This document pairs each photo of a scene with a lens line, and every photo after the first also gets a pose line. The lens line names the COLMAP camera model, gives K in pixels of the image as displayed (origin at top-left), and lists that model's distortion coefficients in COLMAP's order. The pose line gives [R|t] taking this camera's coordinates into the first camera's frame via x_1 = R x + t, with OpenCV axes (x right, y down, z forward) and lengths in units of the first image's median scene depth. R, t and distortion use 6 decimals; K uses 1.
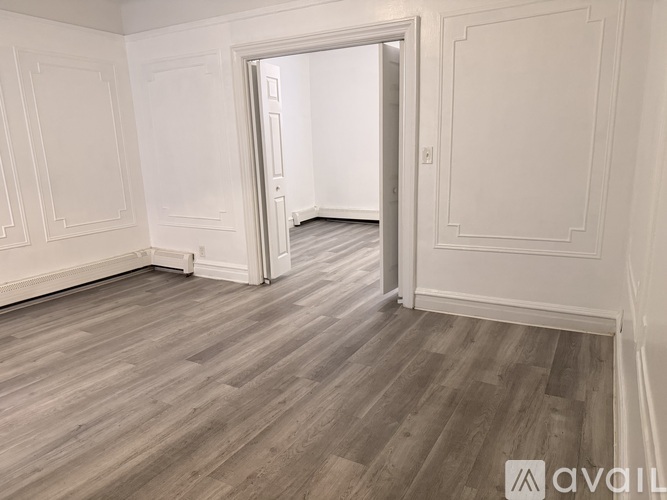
lens RADIAL K [[472.2, 0, 335.8], [0, 472.2, 251.7], [0, 0, 1]] dist [0.020201, -0.039029]
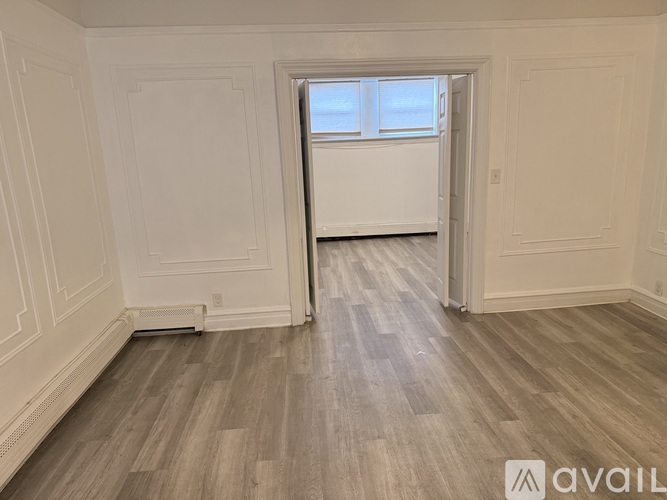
lens RADIAL K [[472.2, 0, 335.5], [0, 472.2, 248.6], [0, 0, 1]] dist [0.020201, -0.039029]
pose [[0.827906, -0.125796, 0.546577, -0.718674], [0.138649, 0.990180, 0.017880, -0.098398], [-0.543459, 0.060979, 0.837218, 0.248038]]
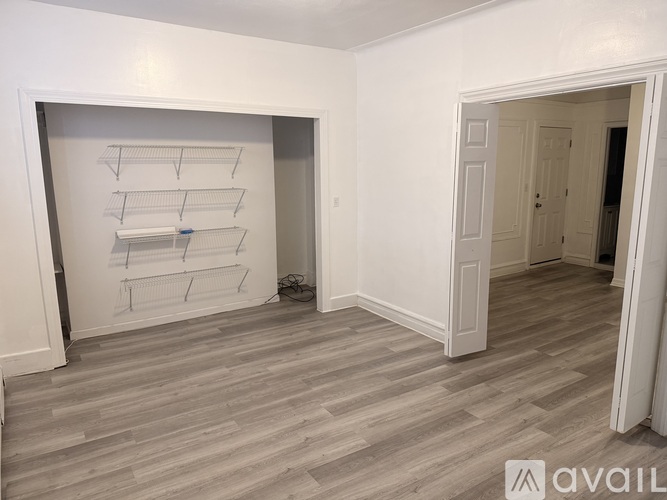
lens RADIAL K [[472.2, 0, 333.8], [0, 472.2, 251.0], [0, 0, 1]] dist [0.020201, -0.039029]
pose [[-0.890163, -0.049503, 0.452946, -0.061665], [0.127906, 0.926962, 0.352679, -0.513567], [-0.437322, 0.371876, -0.818815, 1.979581]]
